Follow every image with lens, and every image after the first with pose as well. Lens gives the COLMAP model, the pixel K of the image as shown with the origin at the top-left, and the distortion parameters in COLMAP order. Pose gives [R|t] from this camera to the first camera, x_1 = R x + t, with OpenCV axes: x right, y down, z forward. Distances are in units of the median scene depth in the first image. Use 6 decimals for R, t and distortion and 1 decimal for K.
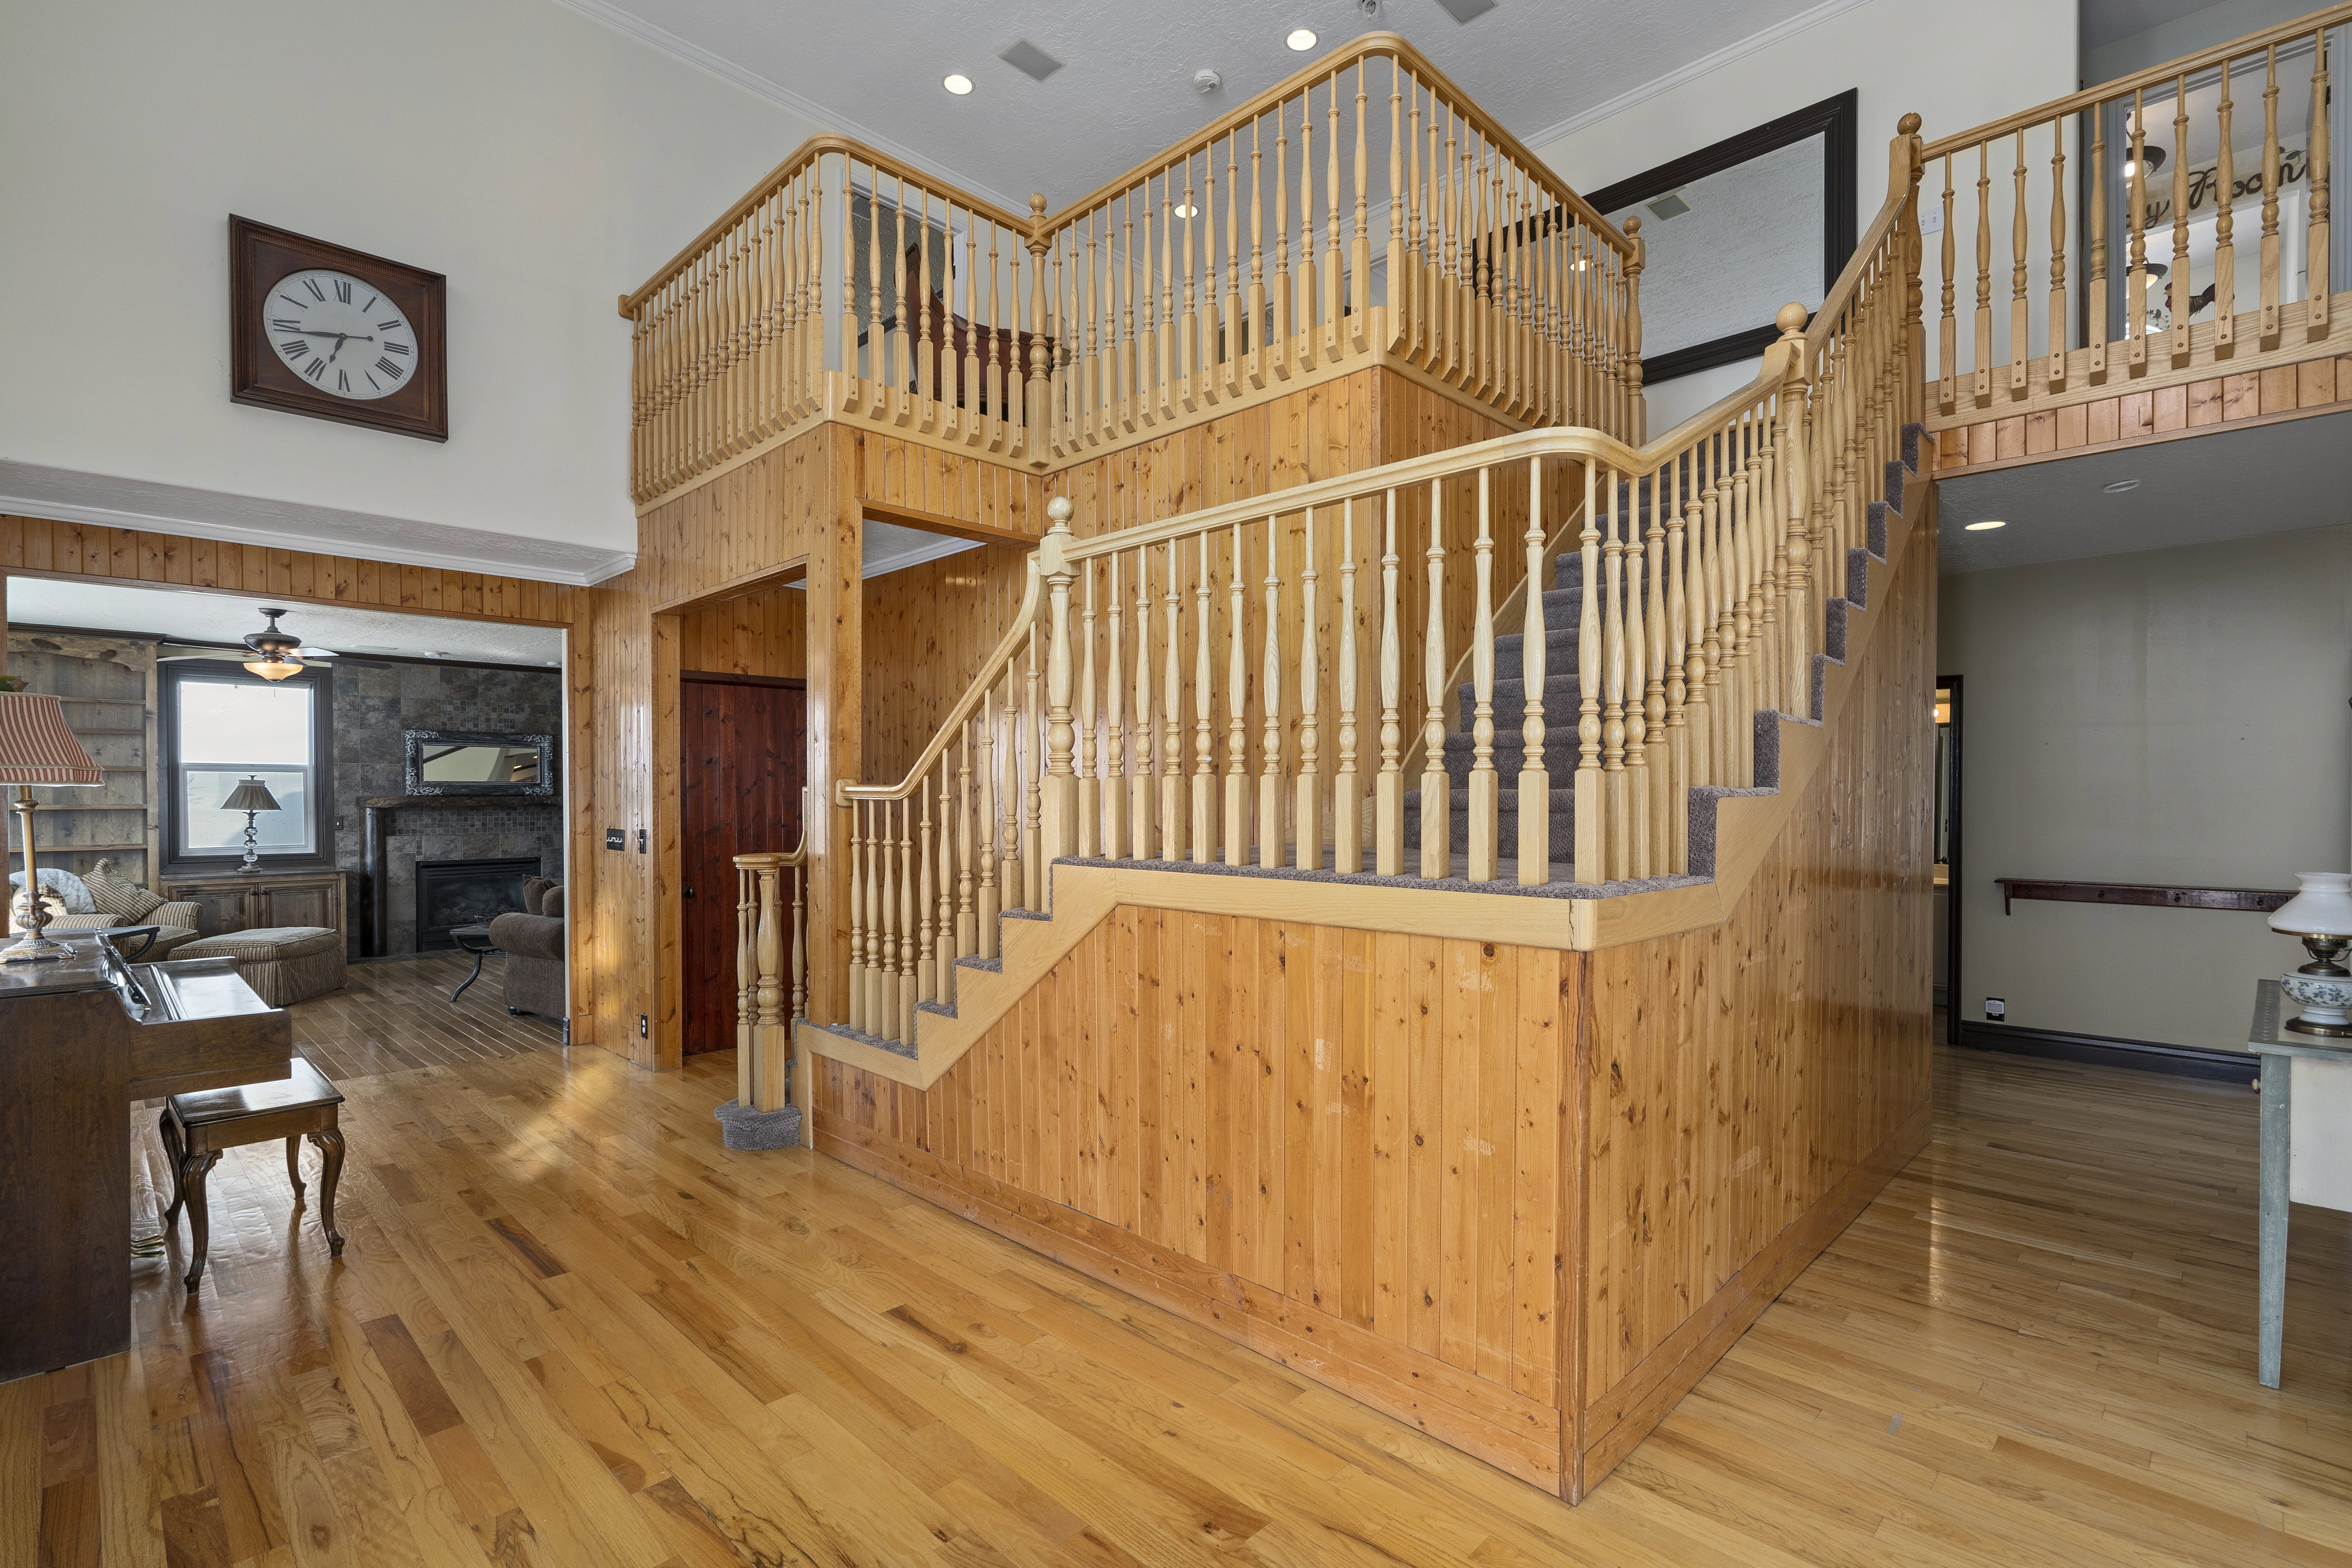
lens RADIAL K [[1073.4, 0, 1174.8], [0, 1073.4, 807.4], [0, 0, 1]] dist [-0.002320, 0.001094]
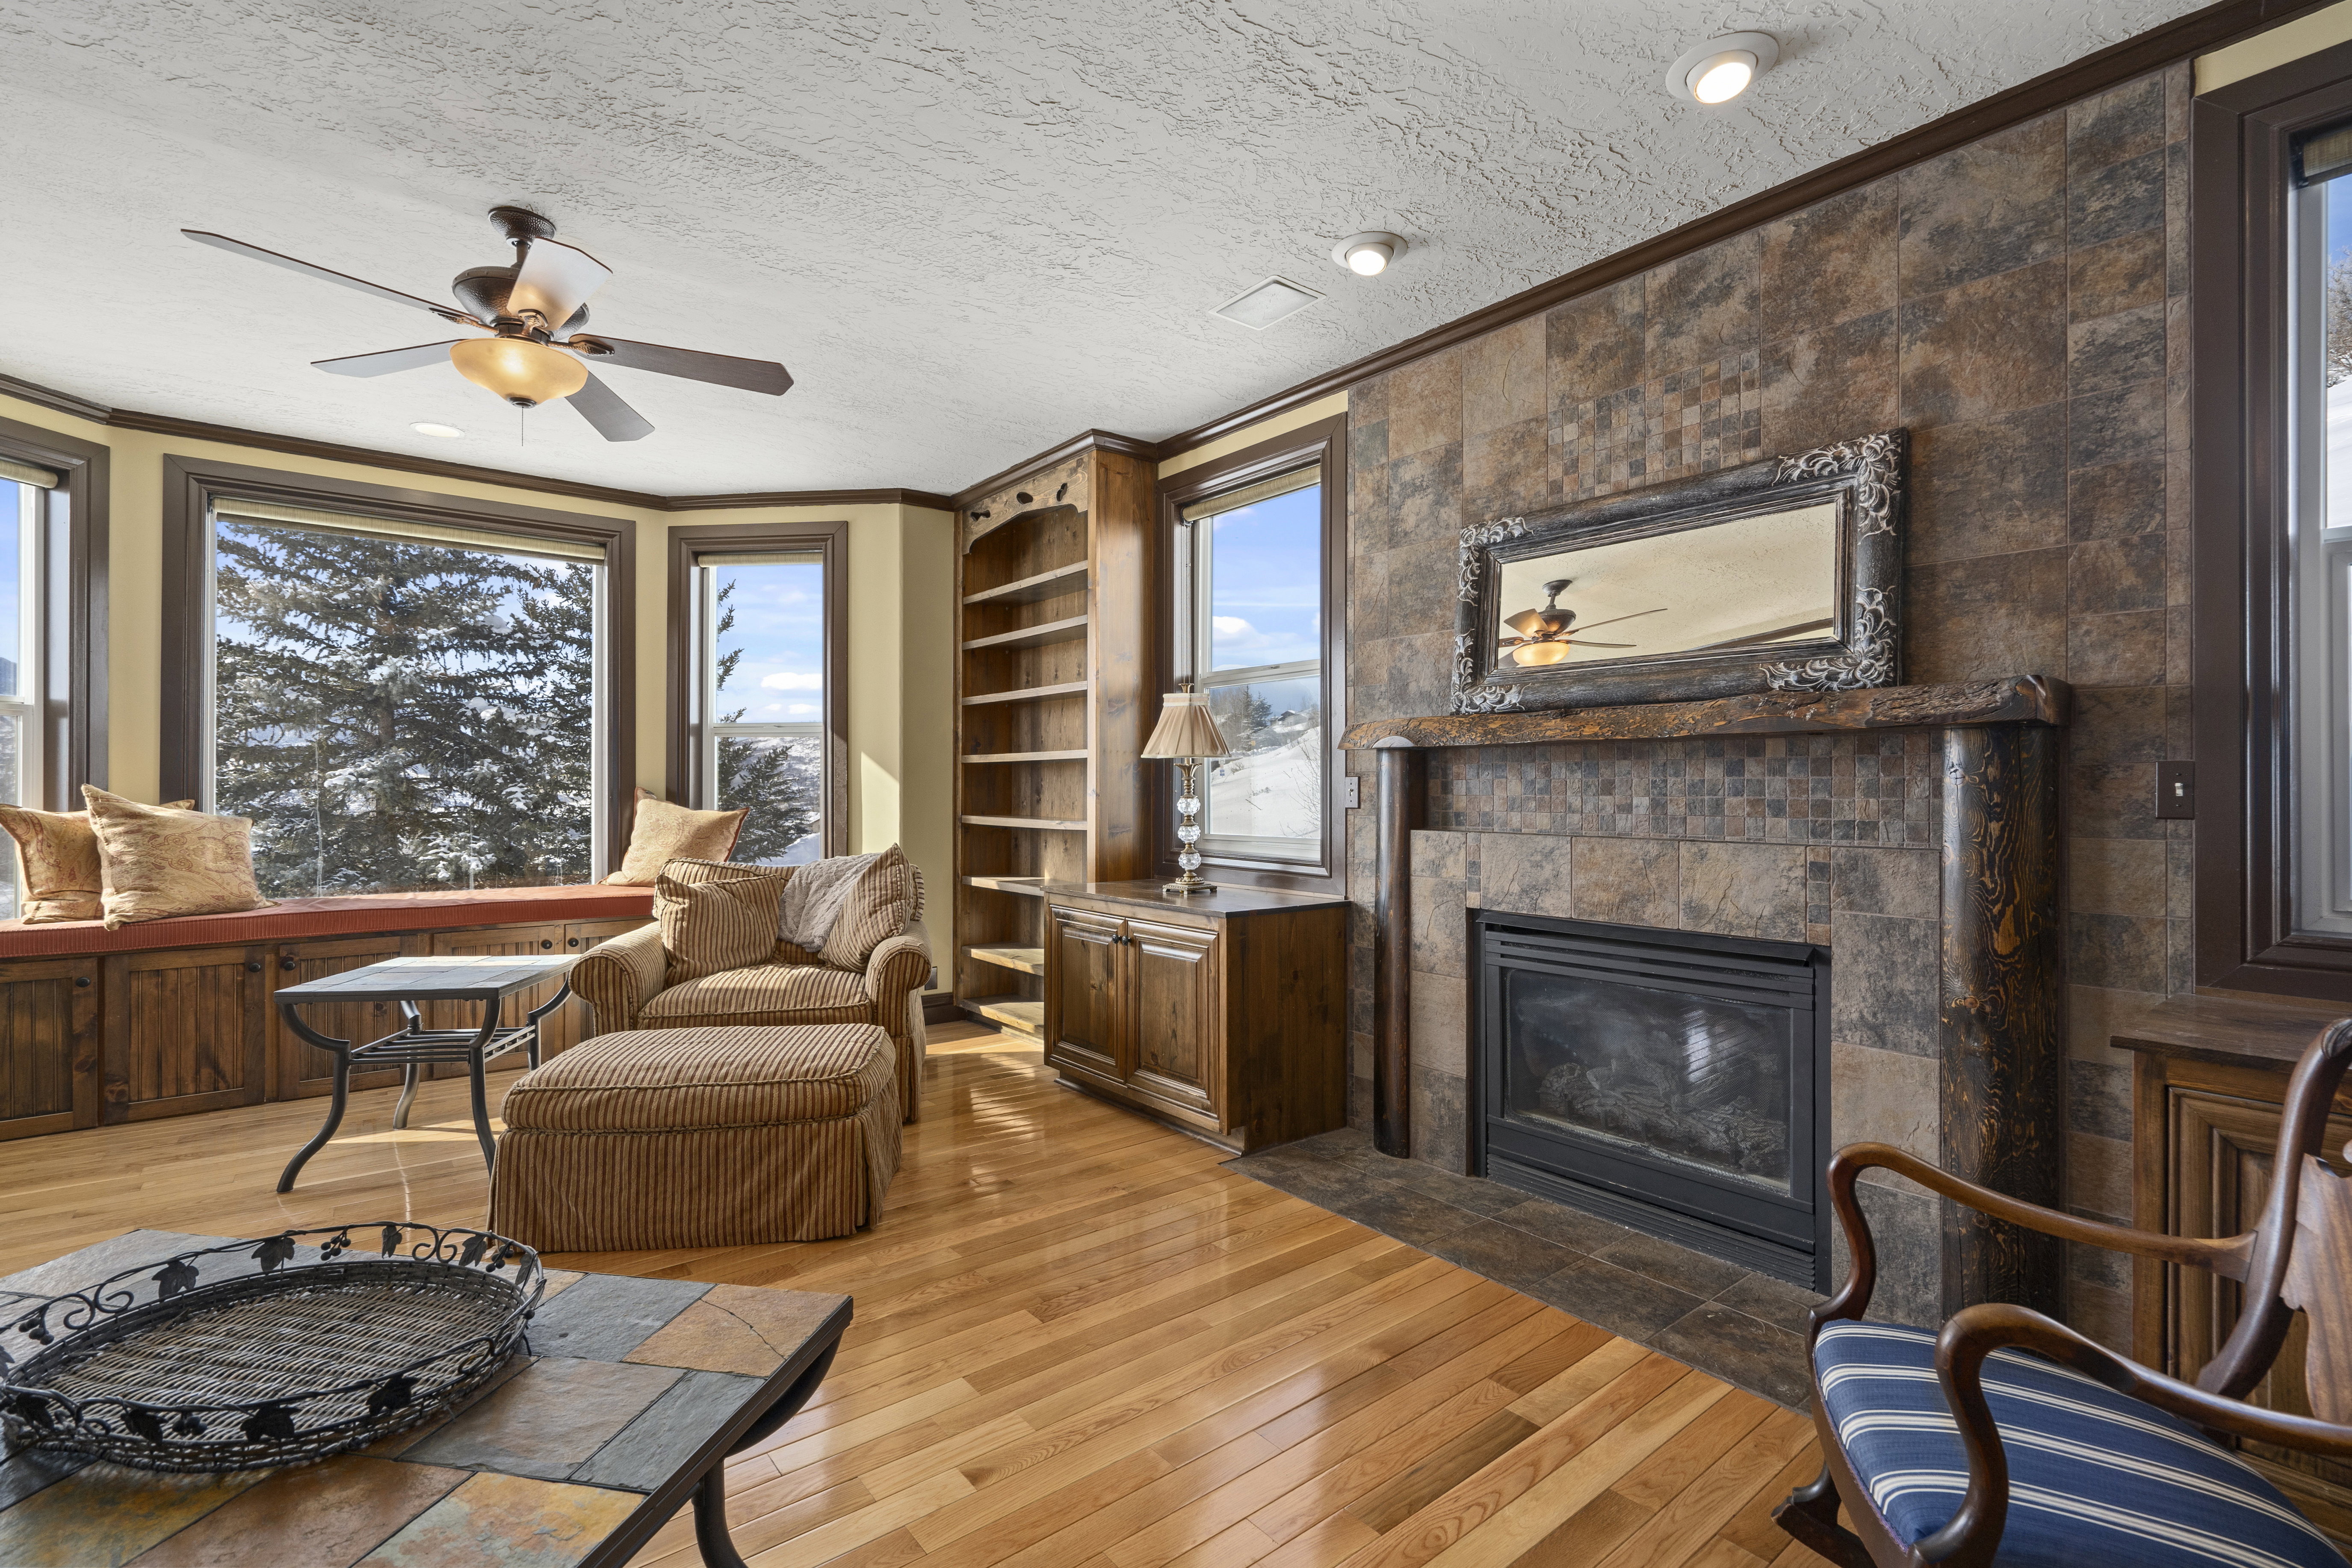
lens RADIAL K [[1073.4, 0, 1181.0], [0, 1073.4, 785.9], [0, 0, 1]] dist [-0.002320, 0.001094]
pose [[-0.131311, 0.001910, -0.991339, -0.447761], [-0.011273, 0.999931, 0.003420, 0.014423], [0.991277, 0.011624, -0.131280, 1.195213]]
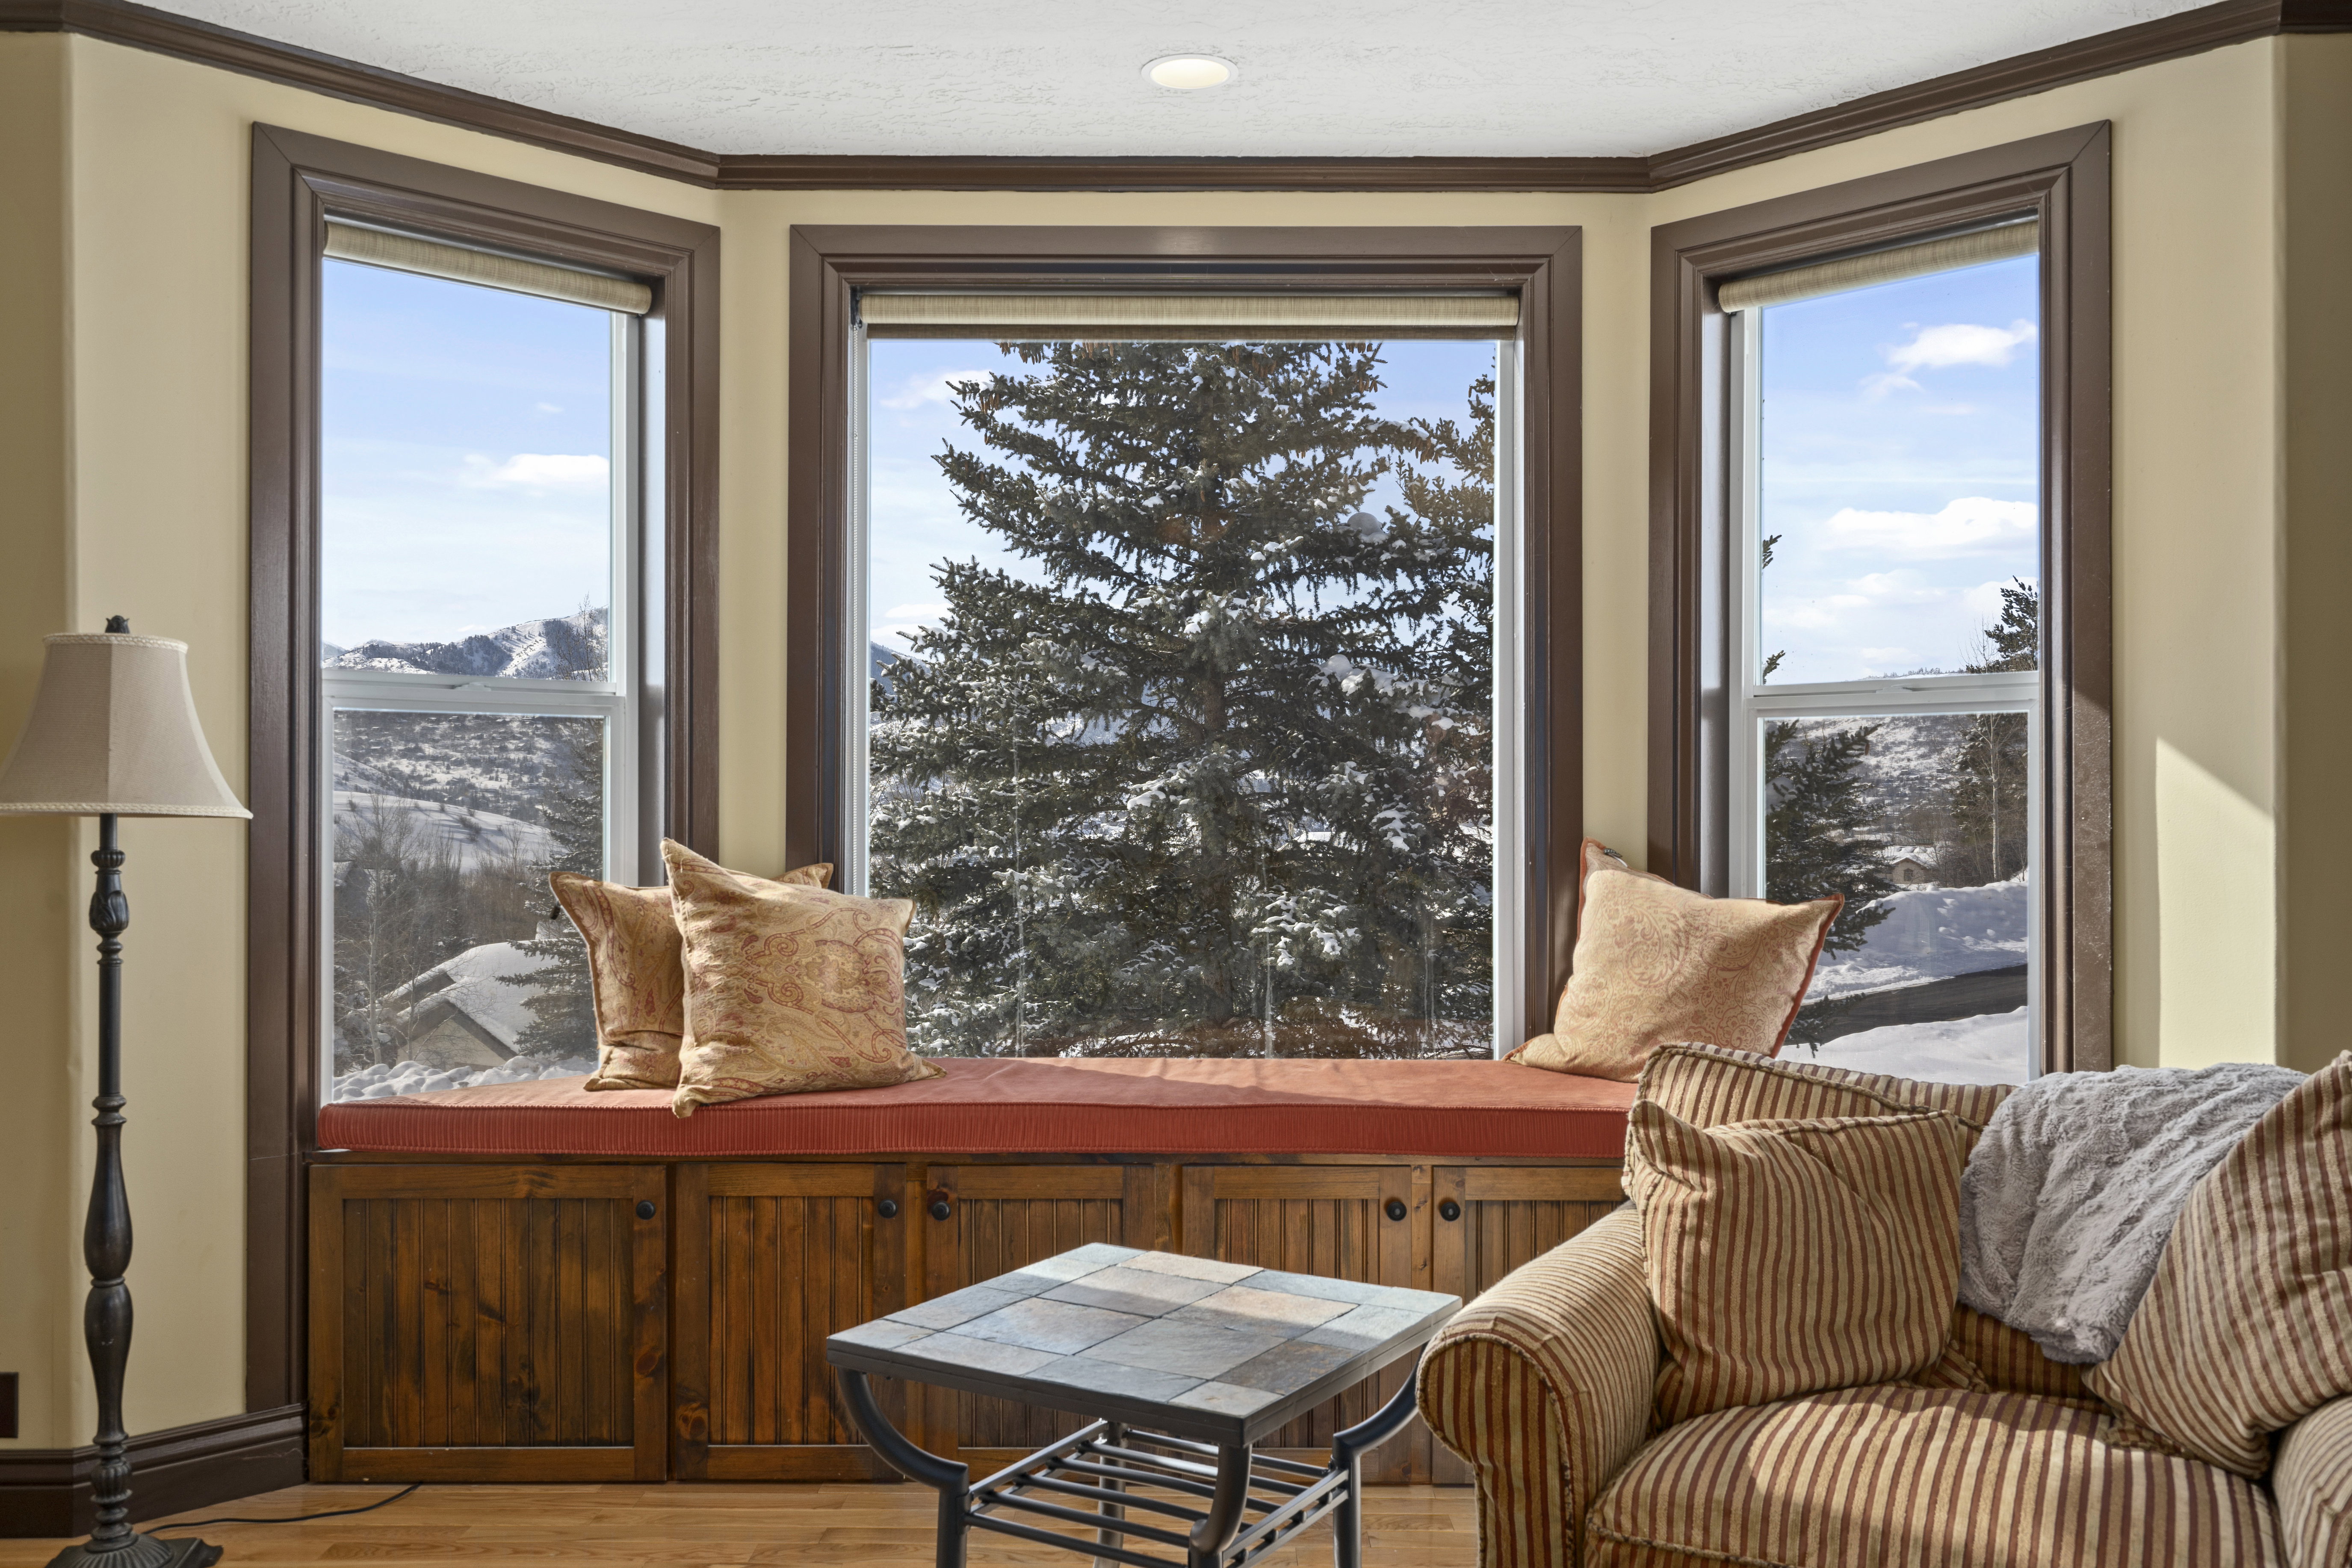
lens RADIAL K [[2015.0, 0, 1170.7], [0, 2015.0, 796.6], [0, 0, 1]] dist [0.016596, 0.008102]
pose [[-0.720941, 0.002267, -0.692993, -0.617808], [-0.005949, 0.999938, 0.009461, 0.004435], [0.692971, 0.010944, -0.720882, 1.079583]]
